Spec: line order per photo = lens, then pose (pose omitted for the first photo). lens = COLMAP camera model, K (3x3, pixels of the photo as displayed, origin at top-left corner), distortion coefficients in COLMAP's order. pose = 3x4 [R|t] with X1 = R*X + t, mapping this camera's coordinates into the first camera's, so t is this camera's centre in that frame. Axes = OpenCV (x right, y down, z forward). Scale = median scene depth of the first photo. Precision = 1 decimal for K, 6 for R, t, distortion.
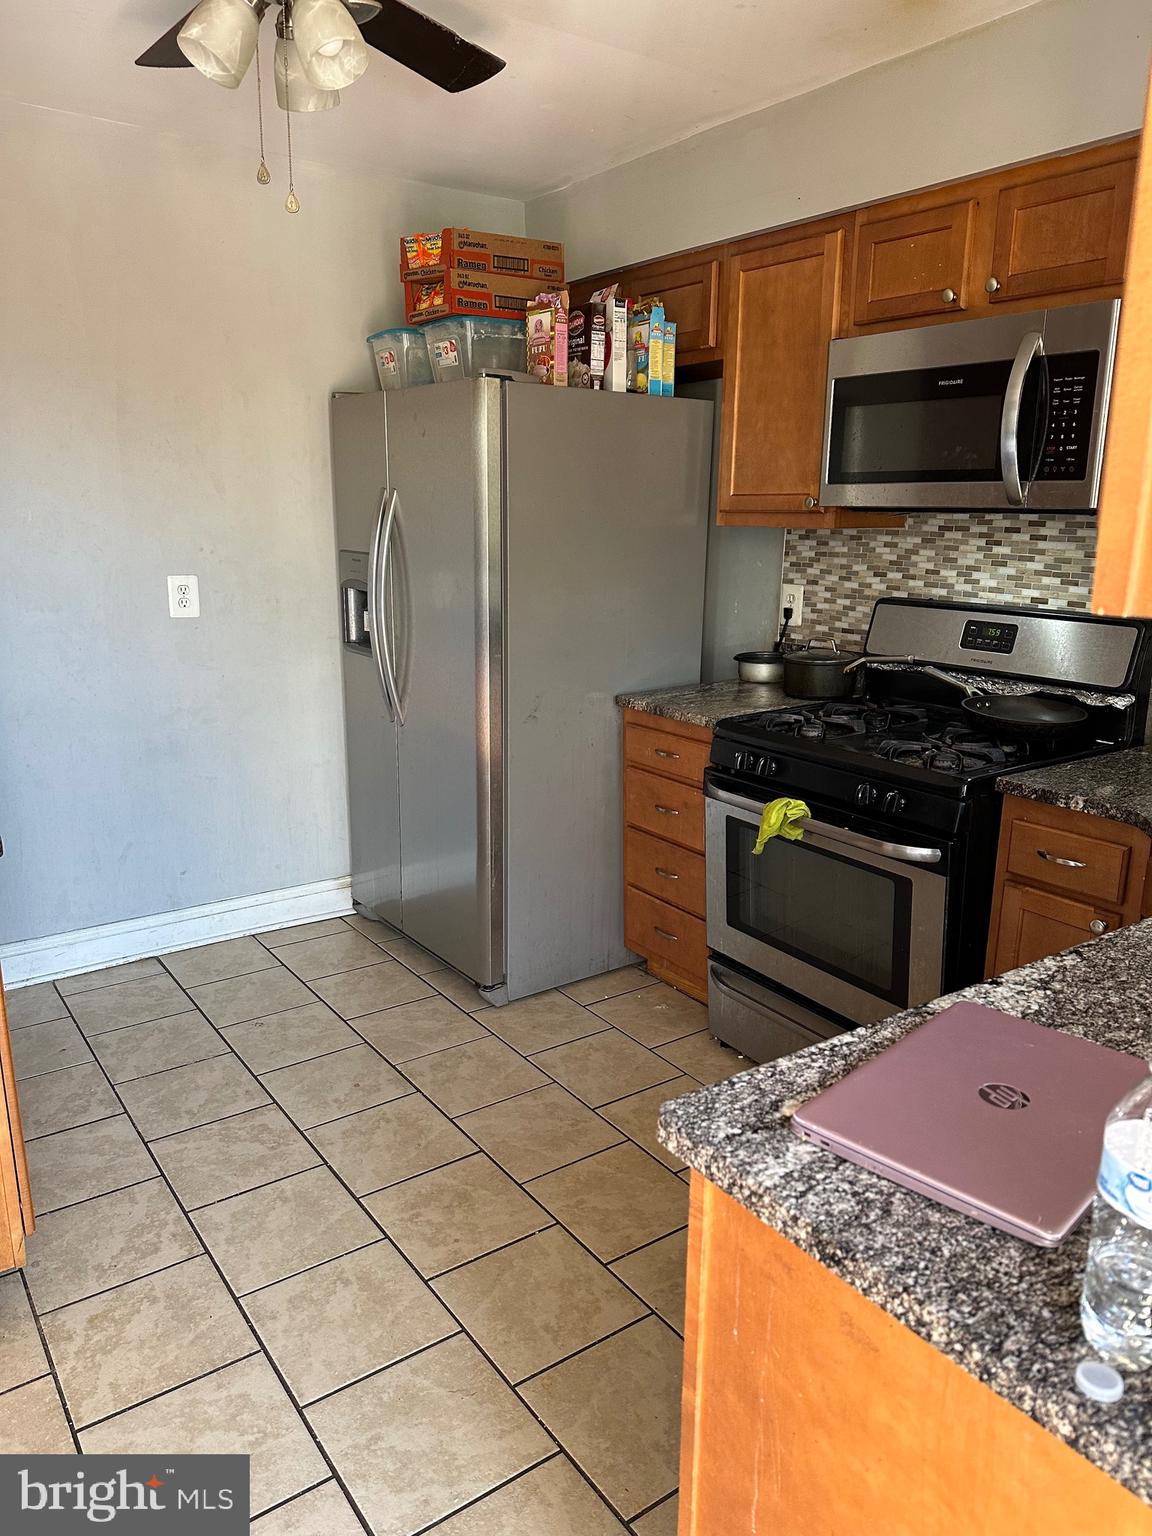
lens RADIAL K [[1081.3, 0, 579.5], [0, 1081.3, 784.2], [0, 0, 1]] dist [0.041385, -0.050621]
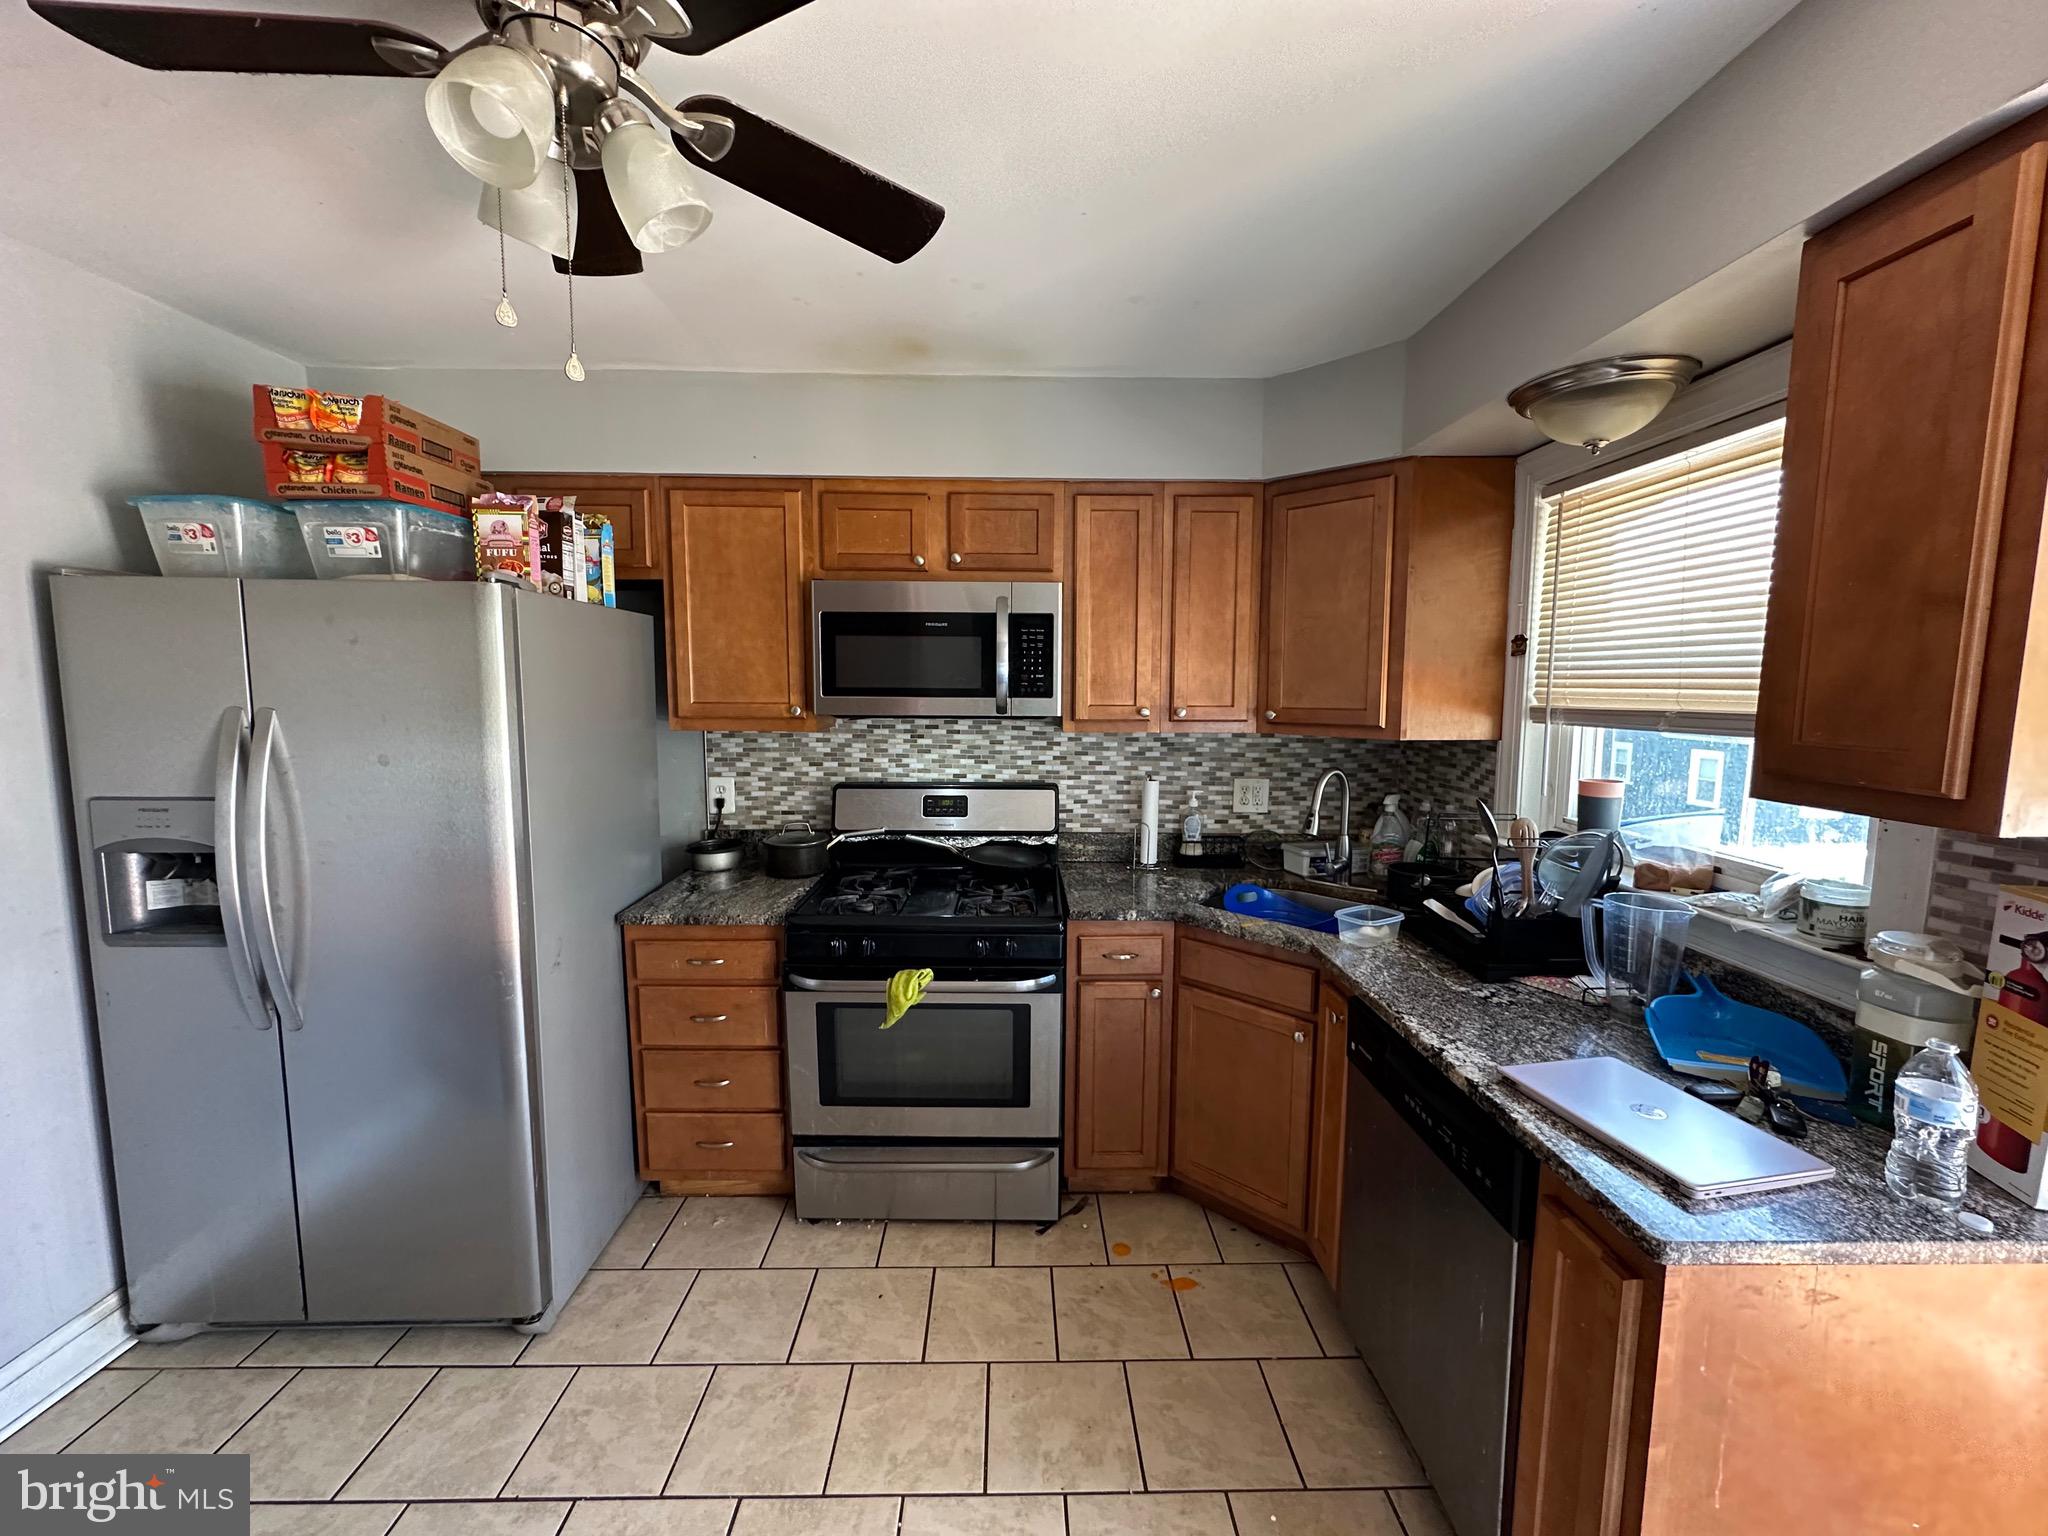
lens RADIAL K [[826.8, 0, 1023.2], [0, 826.8, 767.0], [0, 0, 1]] dist [-0.001130, 0.000831]
pose [[0.562478, -0.094588, 0.821384, -0.370387], [0.203858, 0.978631, -0.026905, -0.126191], [-0.801287, 0.182579, 0.569740, 0.312974]]
